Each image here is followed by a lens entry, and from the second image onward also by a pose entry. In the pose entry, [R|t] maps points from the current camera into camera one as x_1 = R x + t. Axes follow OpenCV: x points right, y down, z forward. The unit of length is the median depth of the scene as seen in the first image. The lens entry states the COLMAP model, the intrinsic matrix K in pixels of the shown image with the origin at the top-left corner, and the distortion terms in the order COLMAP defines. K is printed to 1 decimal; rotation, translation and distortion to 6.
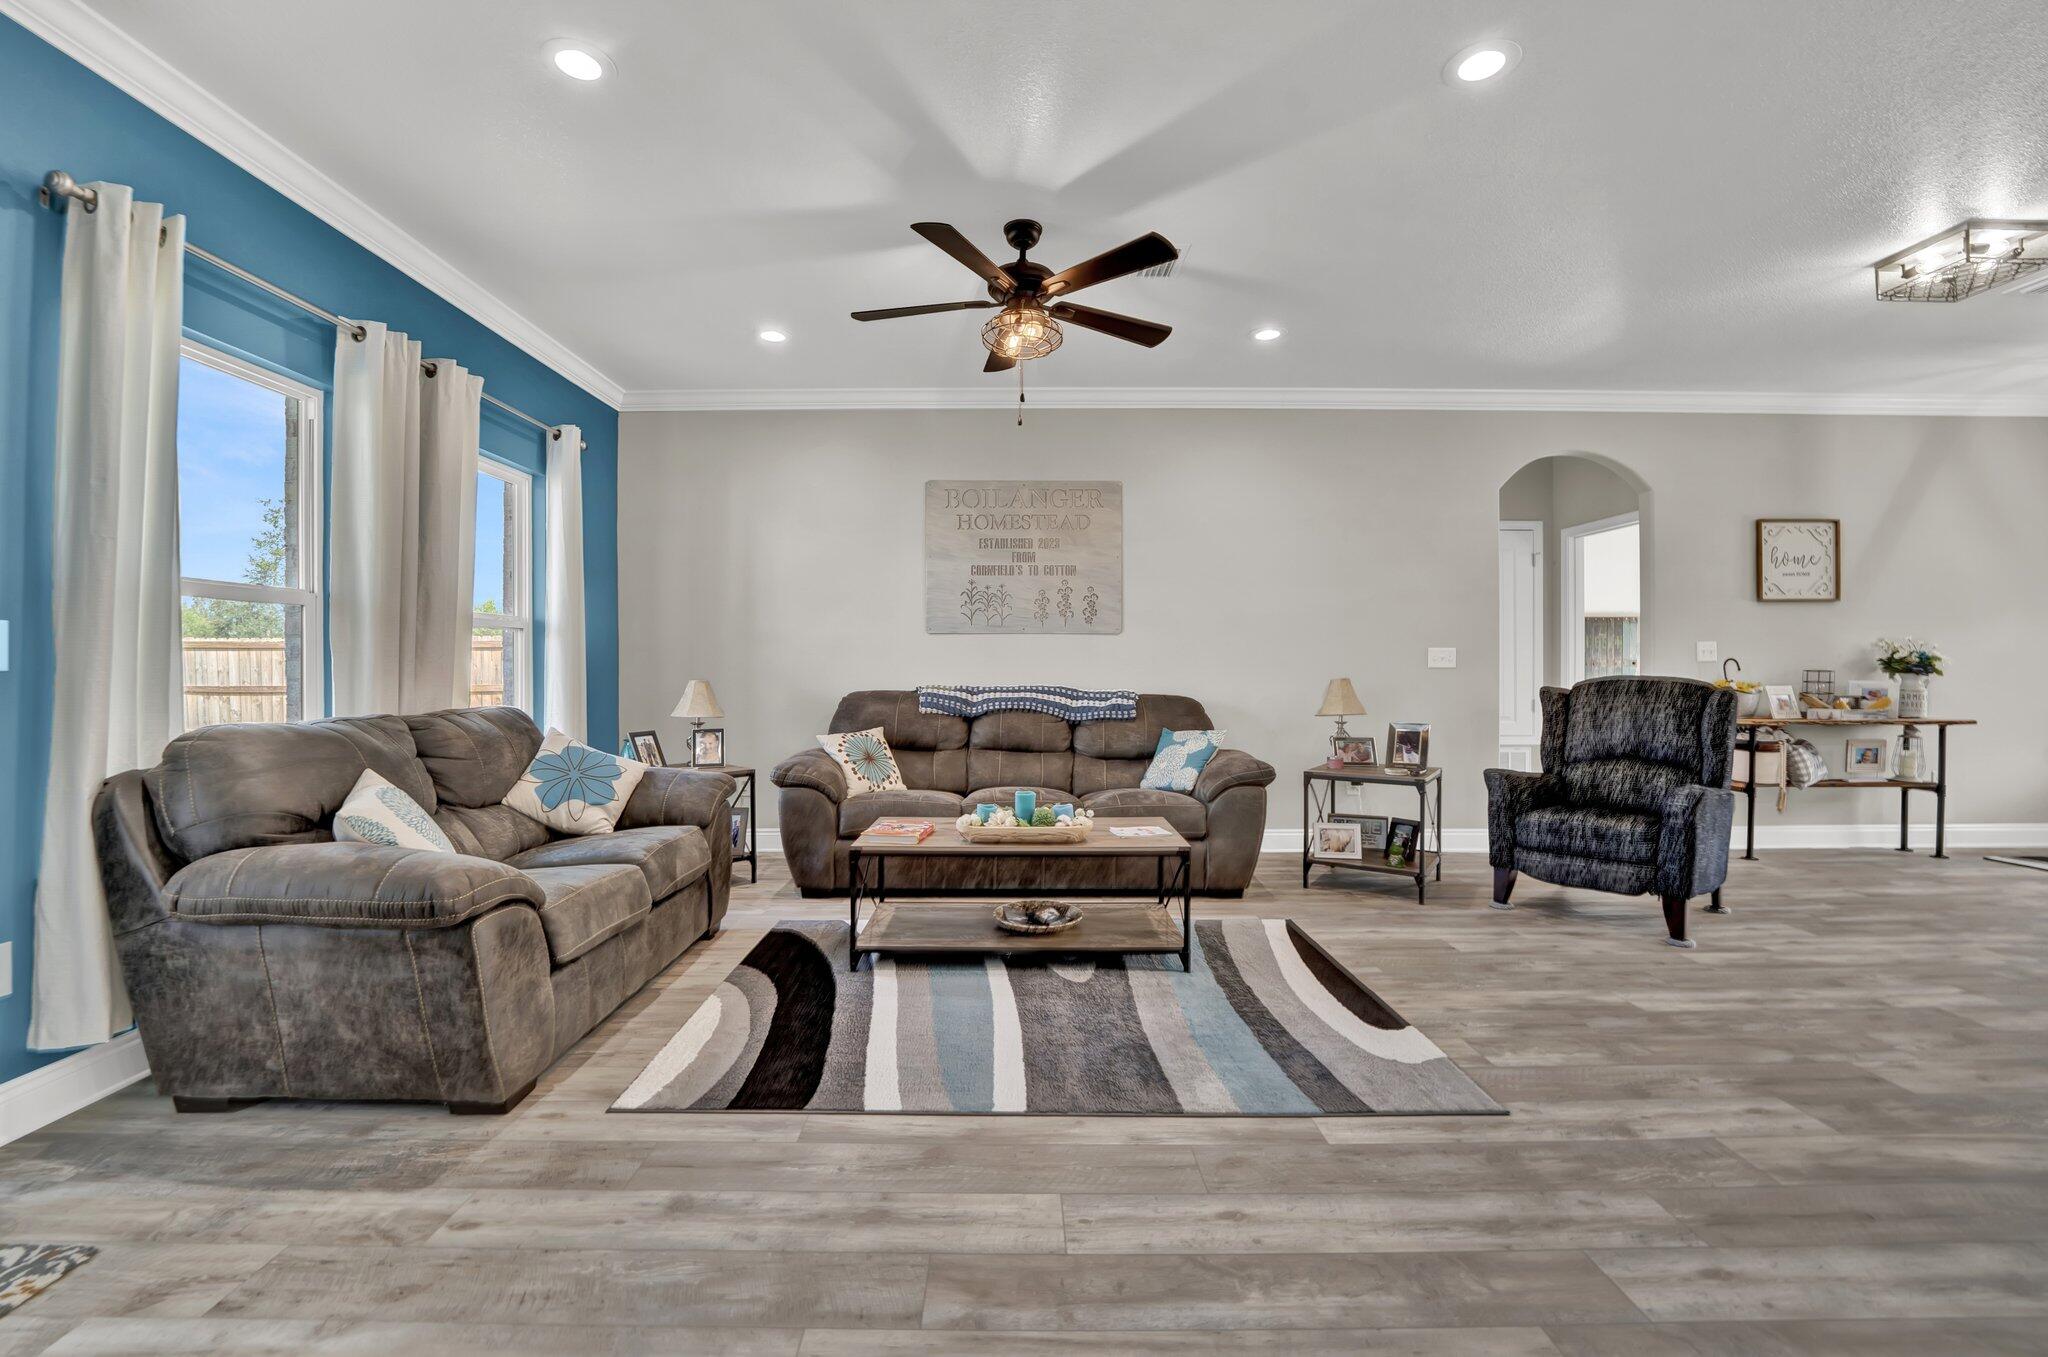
lens RADIAL K [[833.7, 0, 1011.5], [0, 833.7, 674.7], [0, 0, 1]] dist [-0.028404, 0.000923]
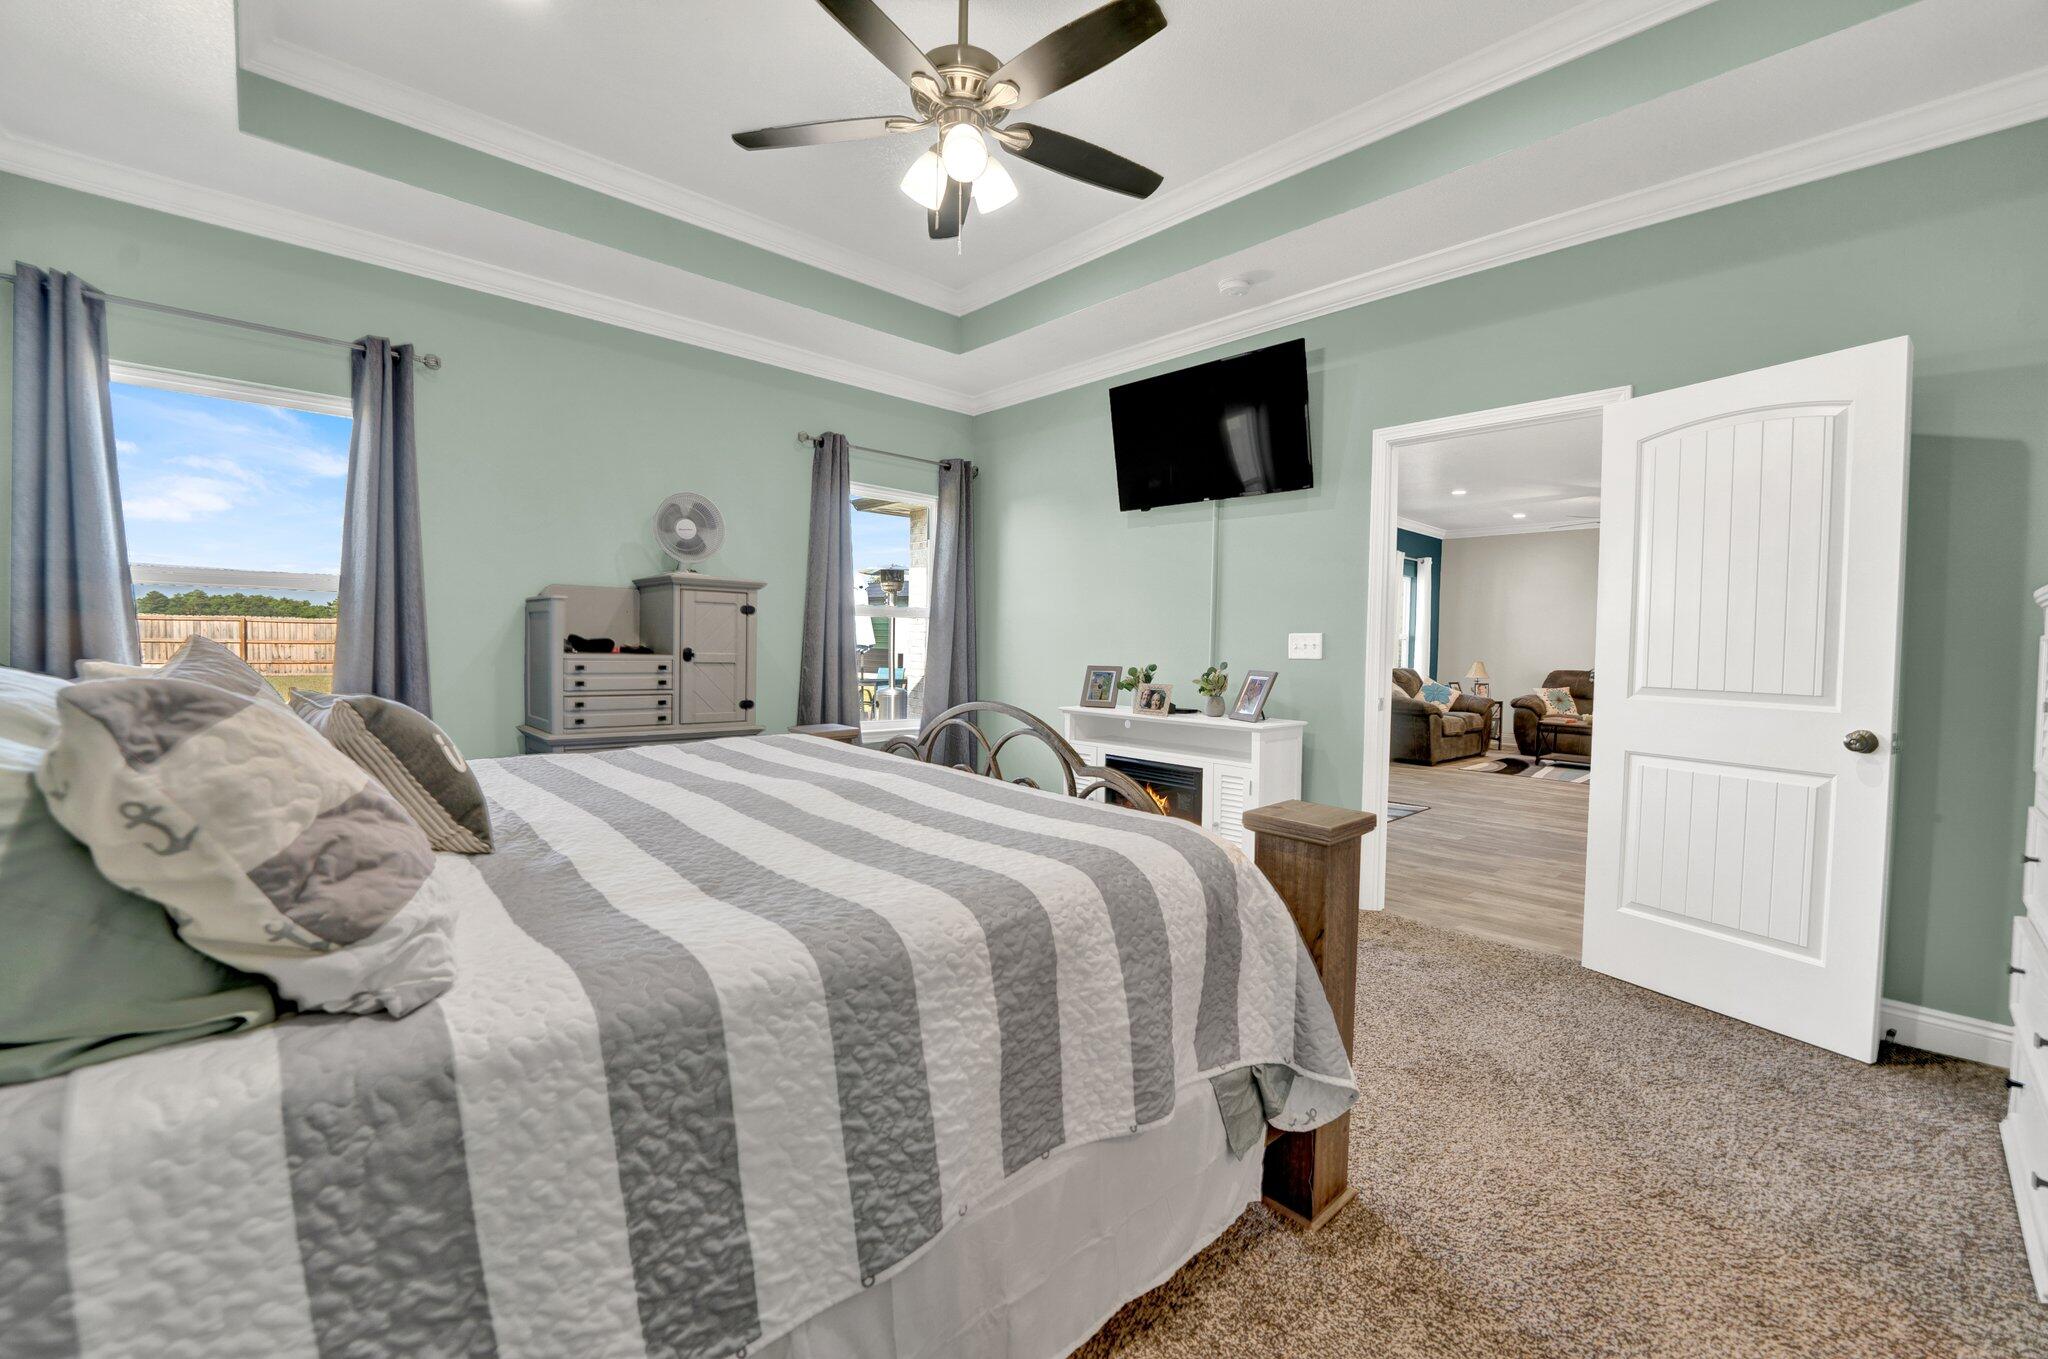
lens RADIAL K [[836.0, 0, 1005.7], [0, 836.0, 678.0], [0, 0, 1]] dist [-0.024956, 0.000498]
pose [[0.667561, 0.046131, -0.743125, 0.461020], [-0.026289, 0.998917, 0.038393, -0.003677], [0.744091, -0.006094, 0.668050, -1.510693]]
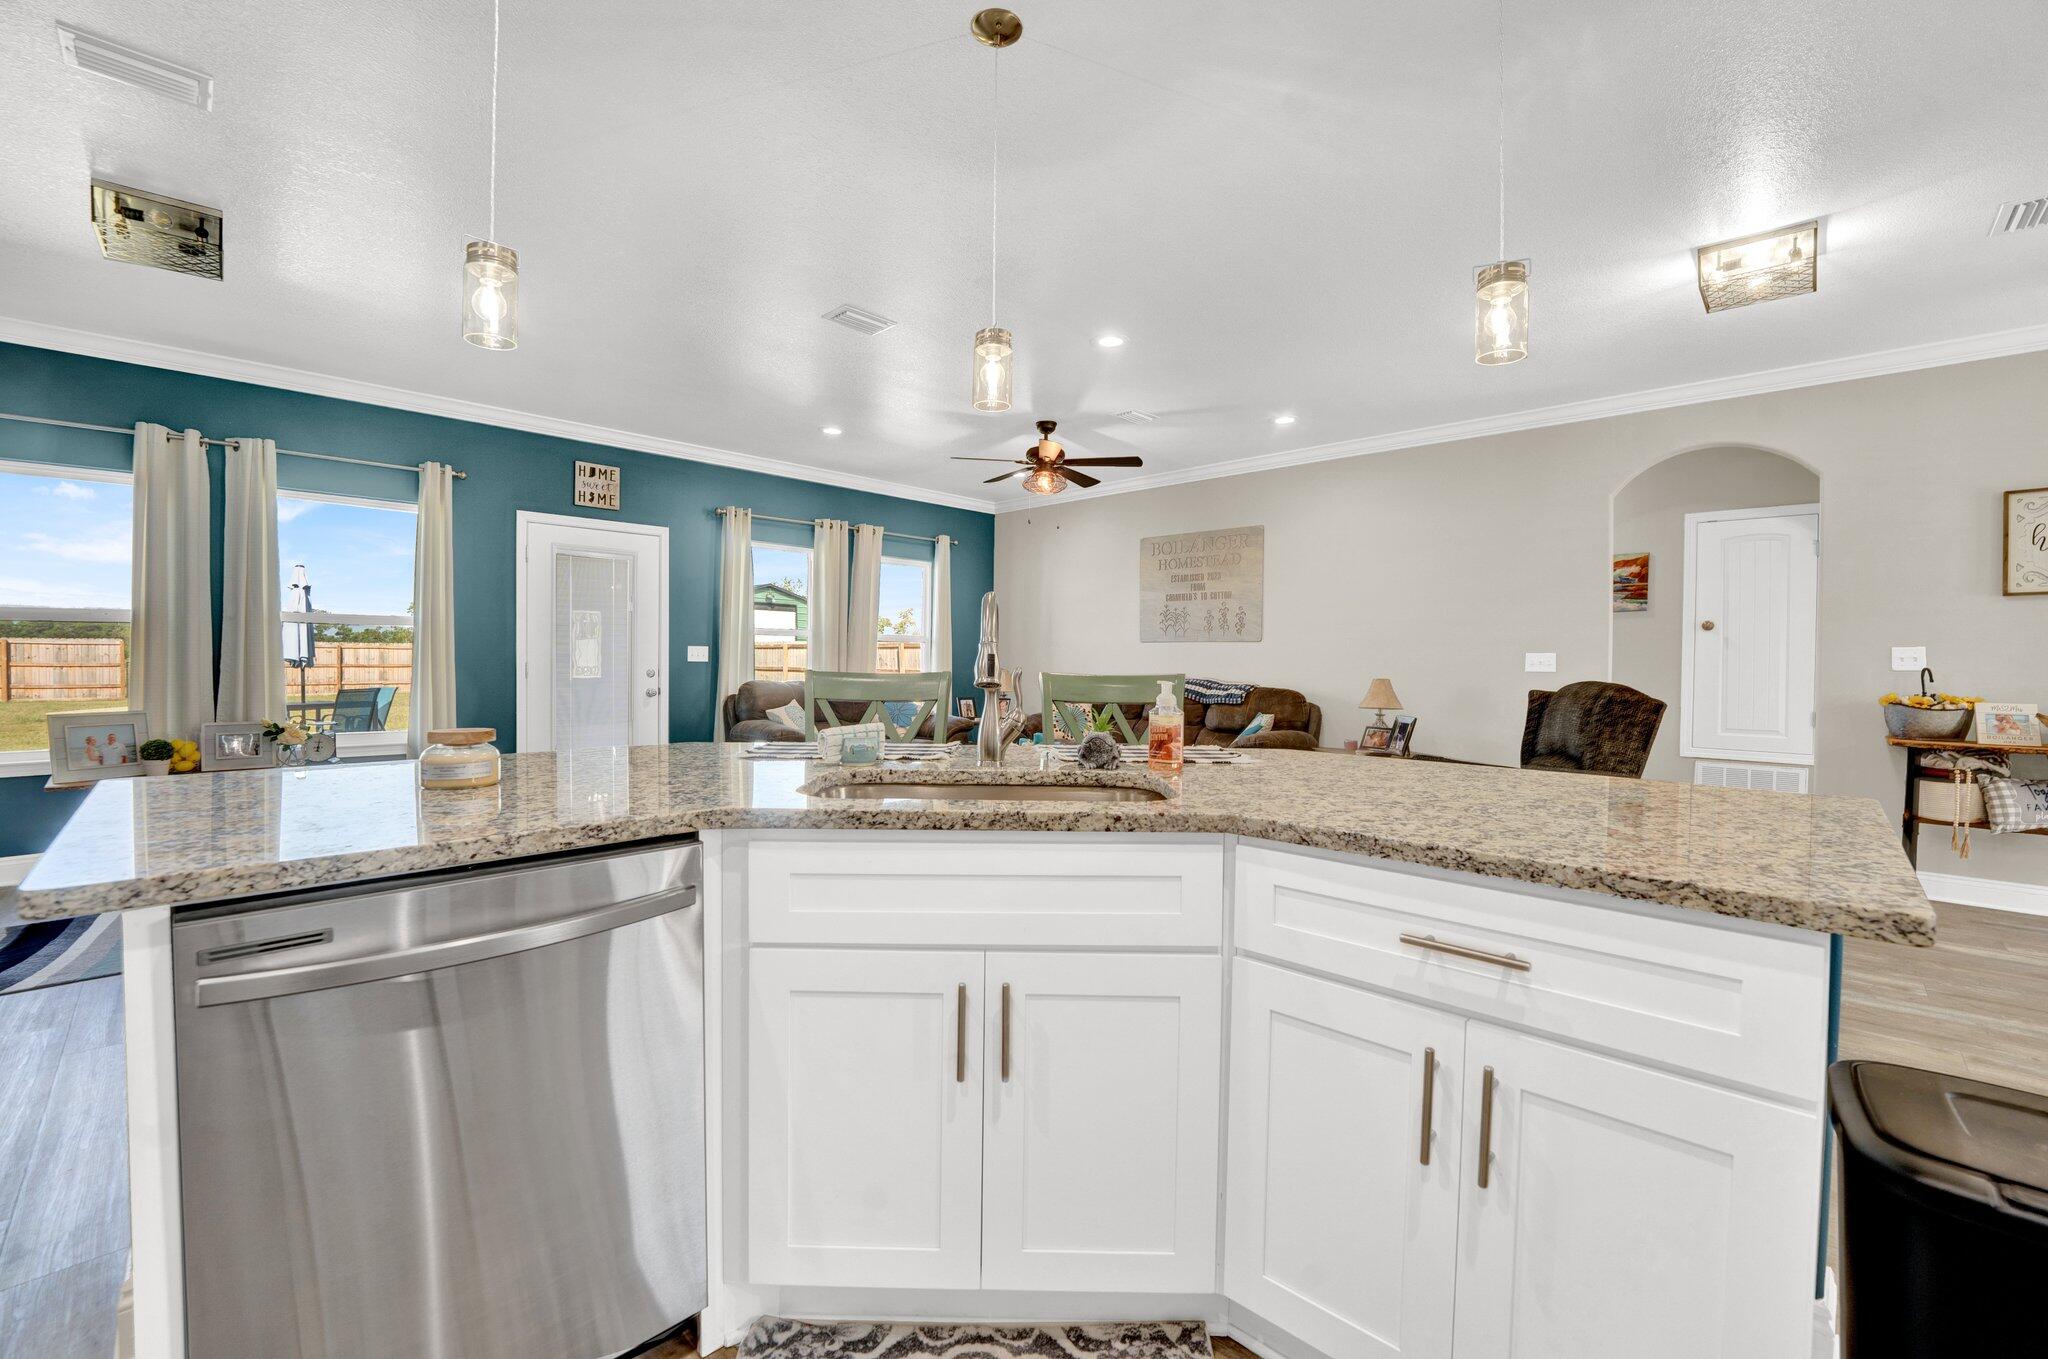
lens RADIAL K [[836.0, 0, 1005.7], [0, 836.0, 678.0], [0, 0, 1]] dist [-0.024956, 0.000498]
pose [[0.708952, 0.025260, -0.704805, 0.864172], [-0.020264, 0.999675, 0.015445, -0.003604], [0.704966, 0.003332, 0.709233, -0.247131]]
